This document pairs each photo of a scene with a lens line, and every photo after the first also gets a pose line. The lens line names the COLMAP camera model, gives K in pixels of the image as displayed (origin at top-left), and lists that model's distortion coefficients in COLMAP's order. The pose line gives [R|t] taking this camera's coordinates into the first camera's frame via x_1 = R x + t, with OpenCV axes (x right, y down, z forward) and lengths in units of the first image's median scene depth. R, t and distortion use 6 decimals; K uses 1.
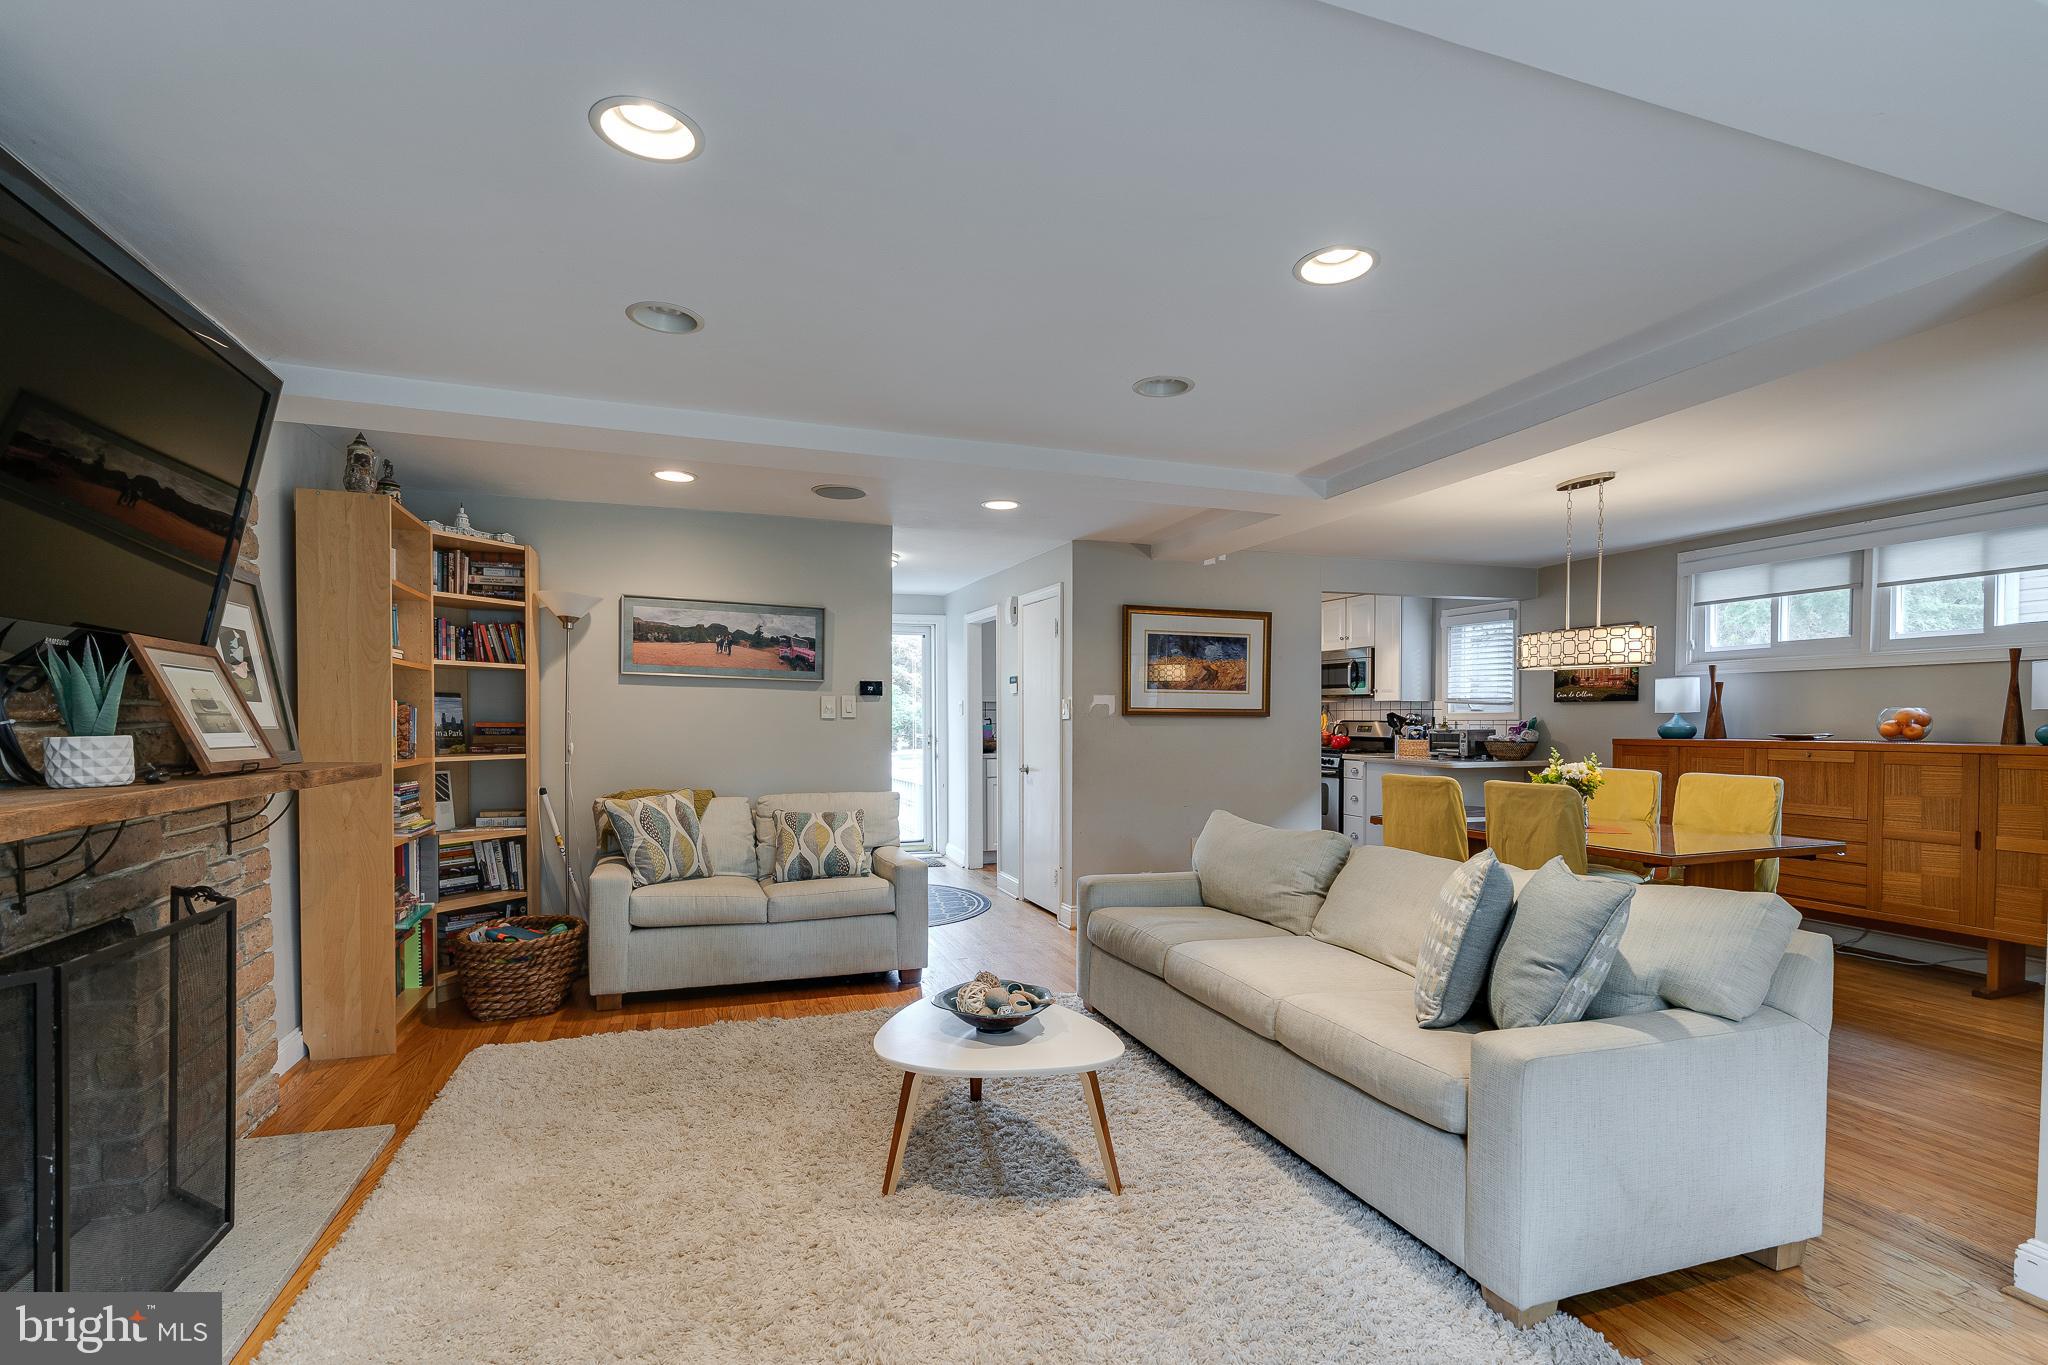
lens RADIAL K [[924.3, 0, 1042.6], [0, 924.3, 742.9], [0, 0, 1]] dist [-0.007404, 0.003075]
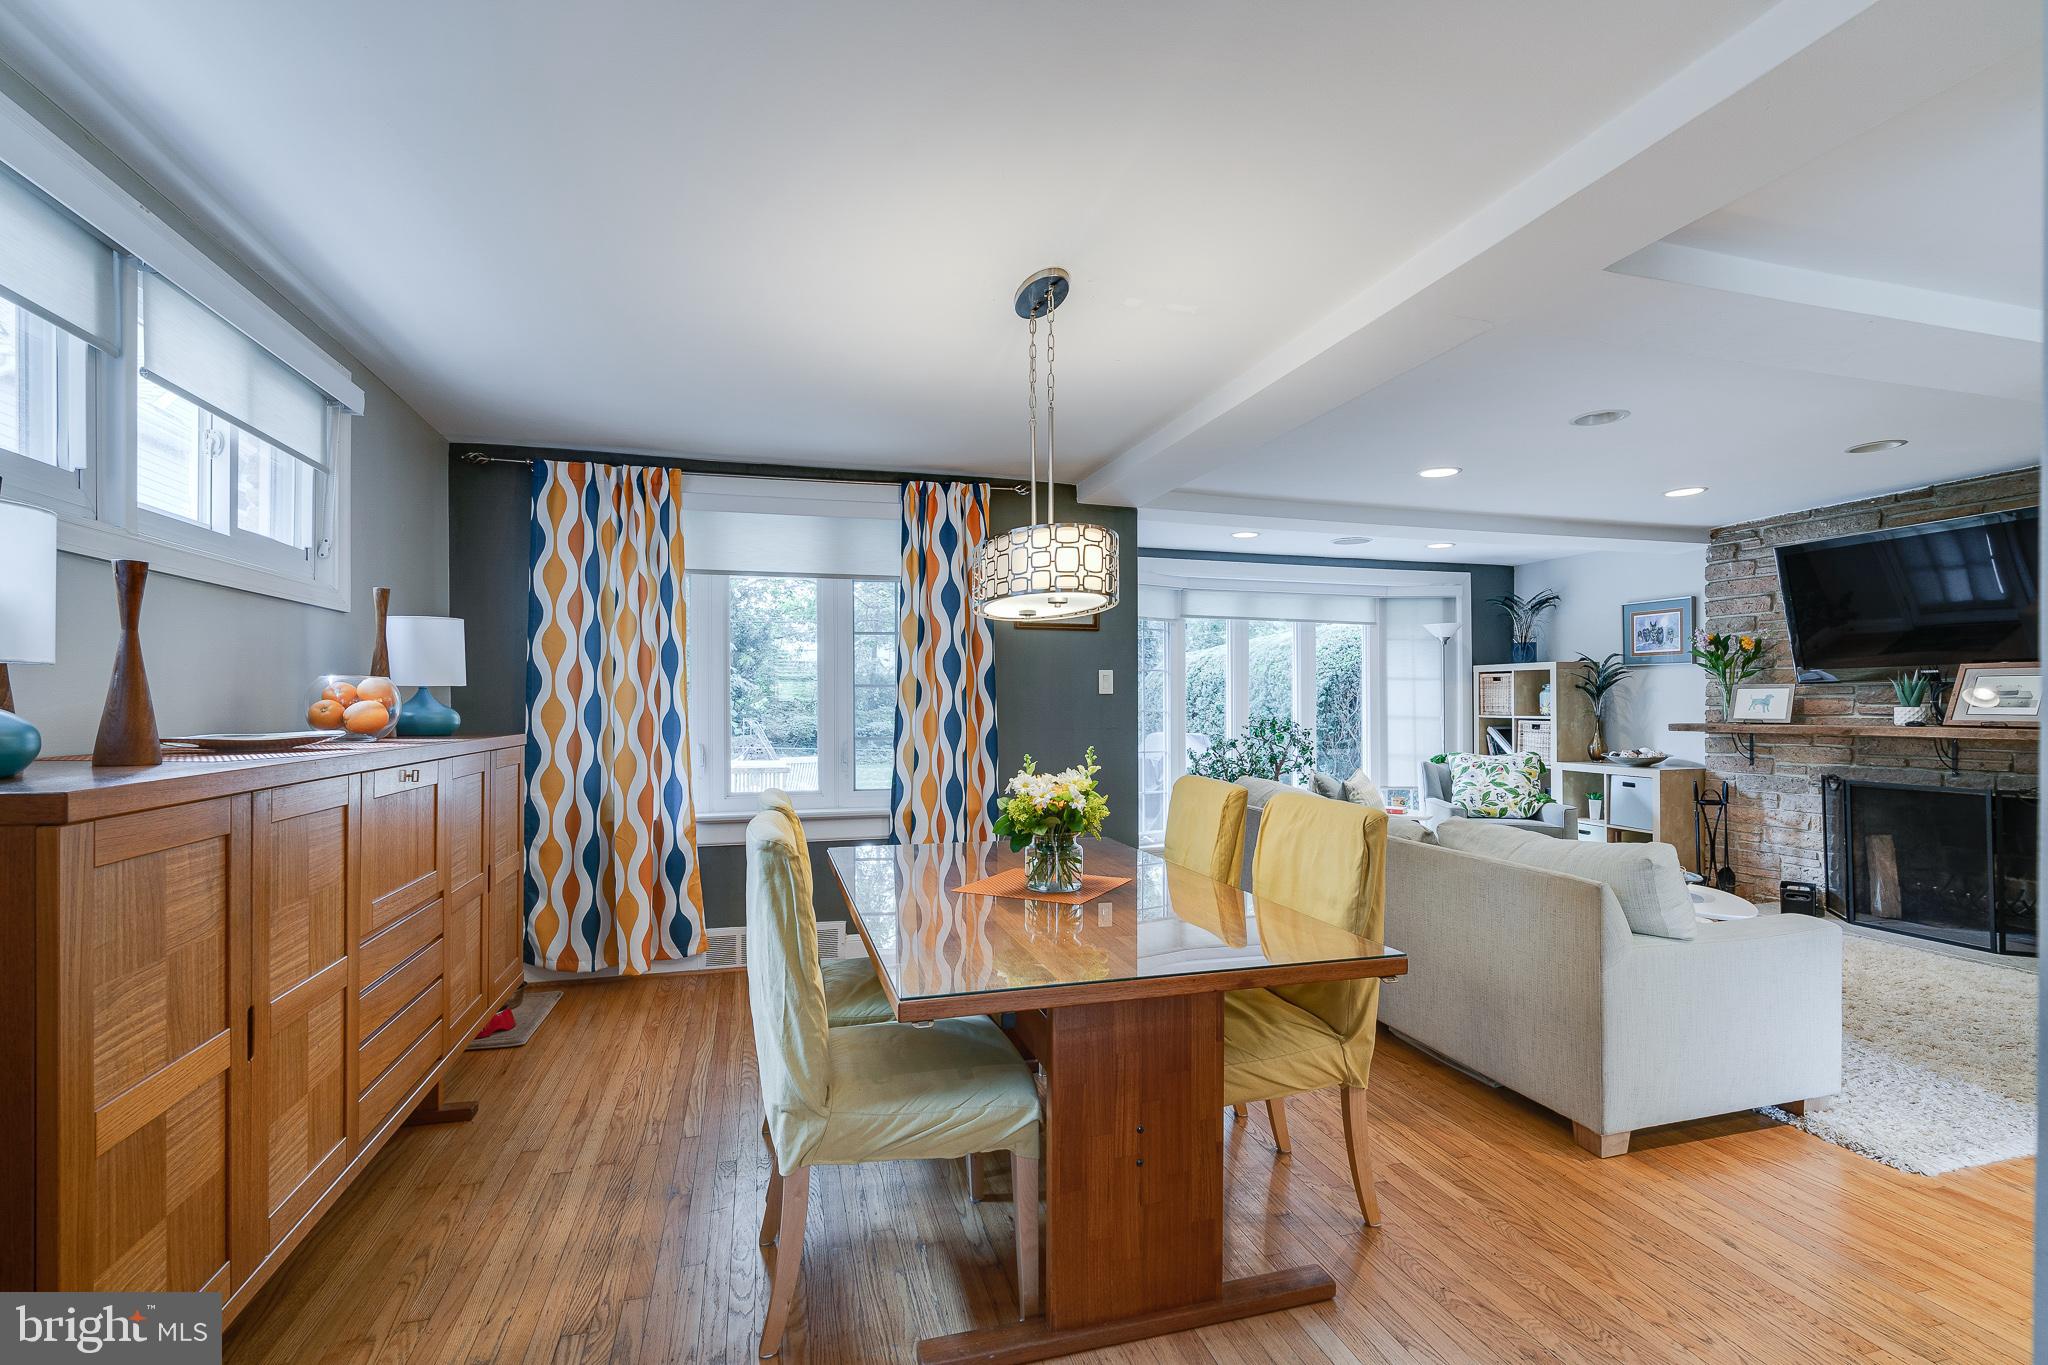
lens RADIAL K [[924.3, 0, 1034.0], [0, 924.3, 704.3], [0, 0, 1]] dist [-0.007404, 0.003075]
pose [[-0.997881, -0.001387, 0.065049, 0.493676], [0.000200, 0.999703, 0.024390, -0.030176], [-0.065064, 0.024351, -0.997584, 1.421342]]
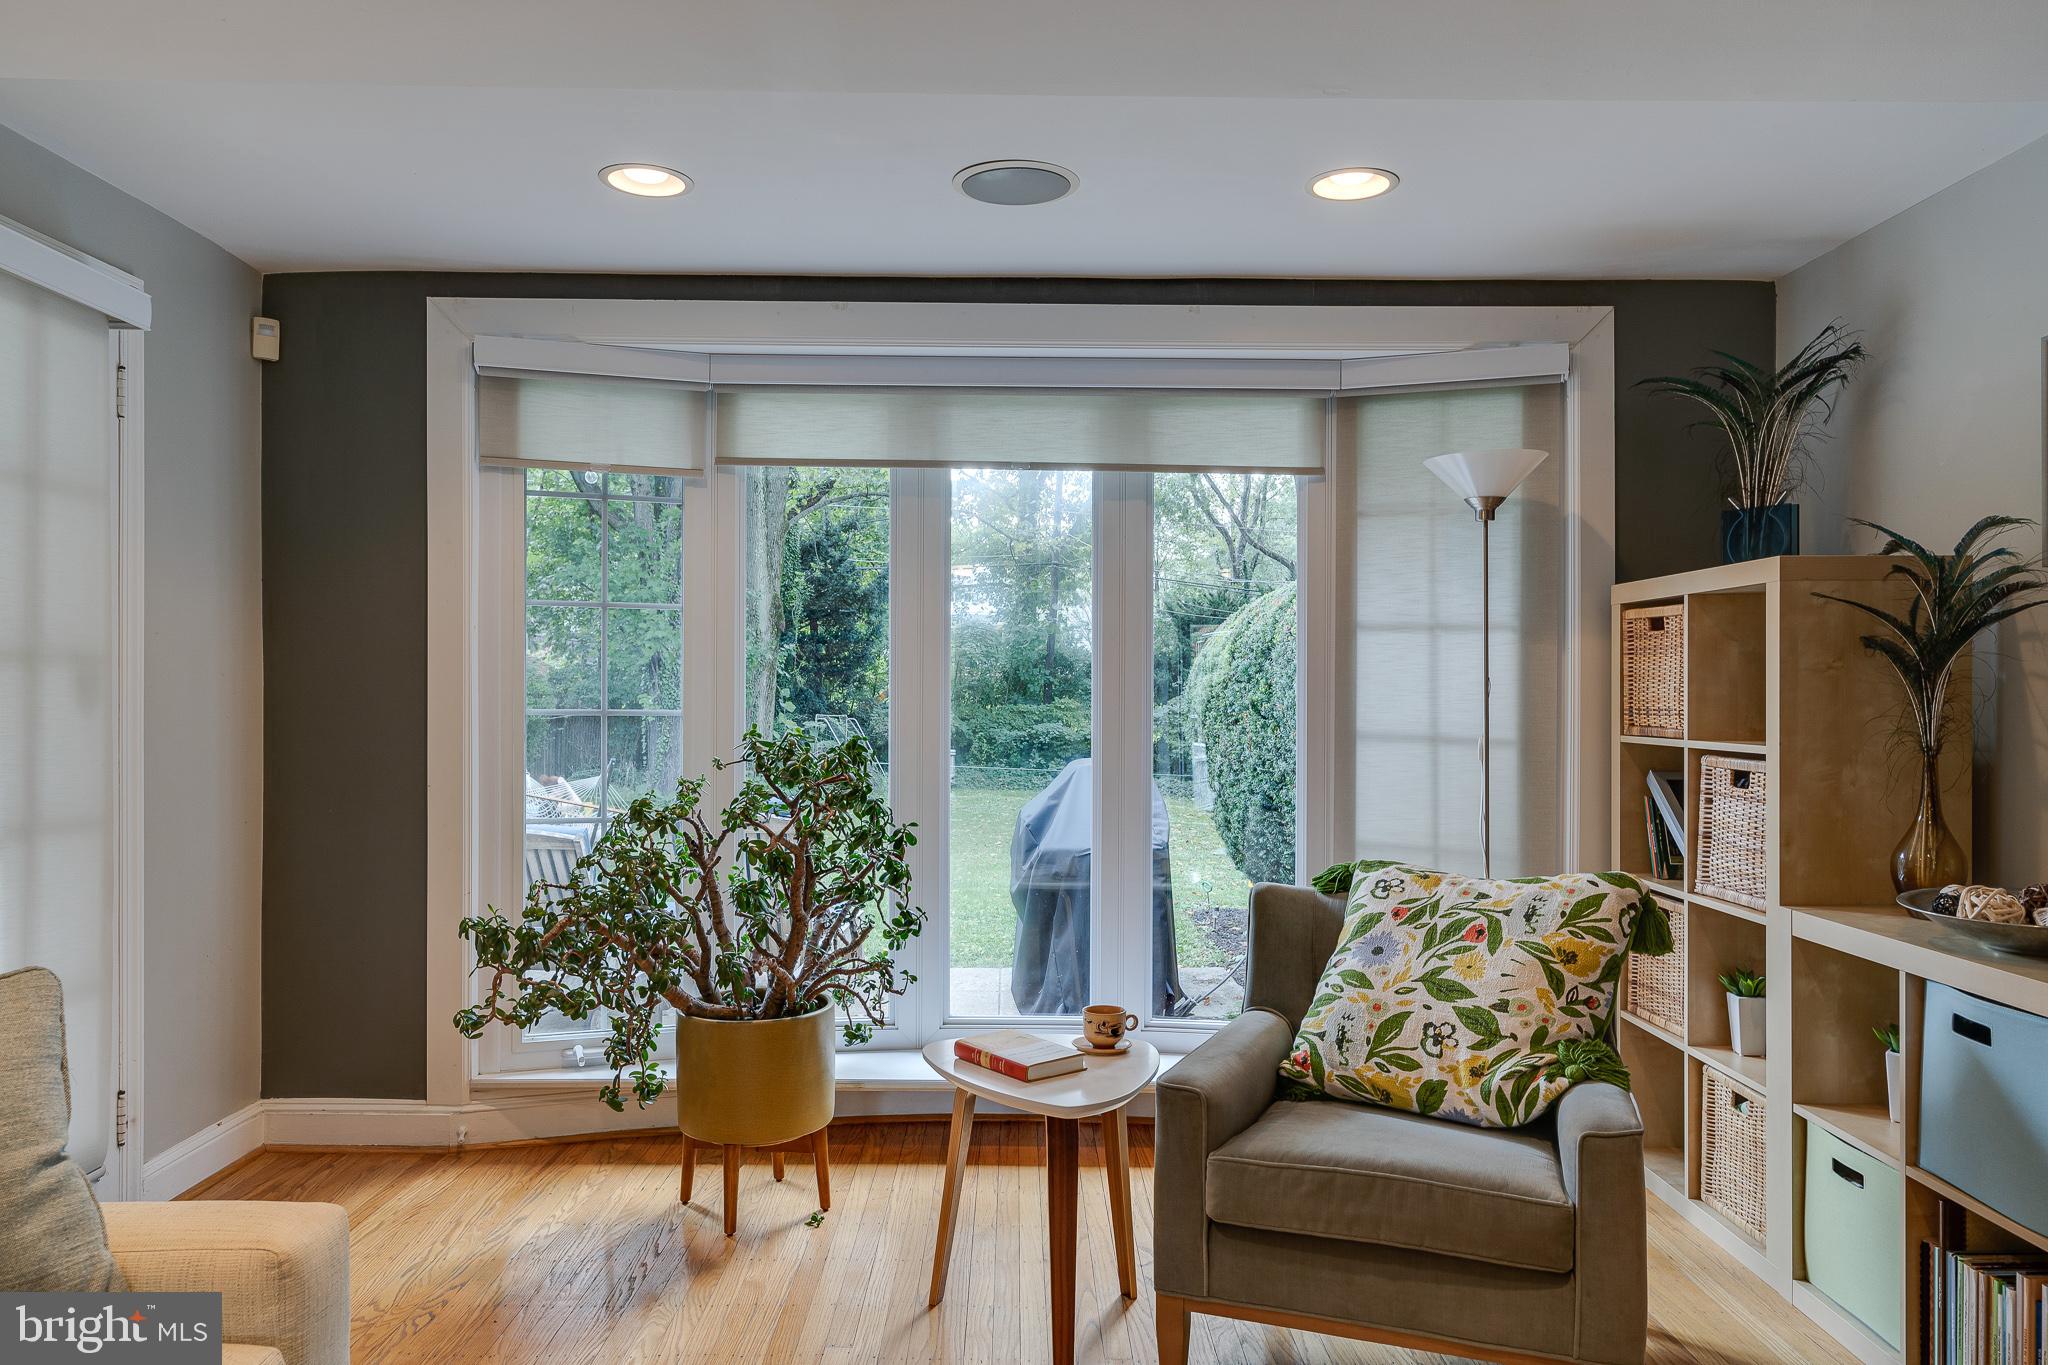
lens RADIAL K [[1392.2, 0, 1027.4], [0, 1392.2, 688.6], [0, 0, 1]] dist [0.000931, 0.001754]
pose [[-0.939823, -0.007411, 0.341580, -0.096782], [-0.000358, 0.999785, 0.020709, -0.015528], [-0.341661, 0.019341, -0.939624, 0.666088]]
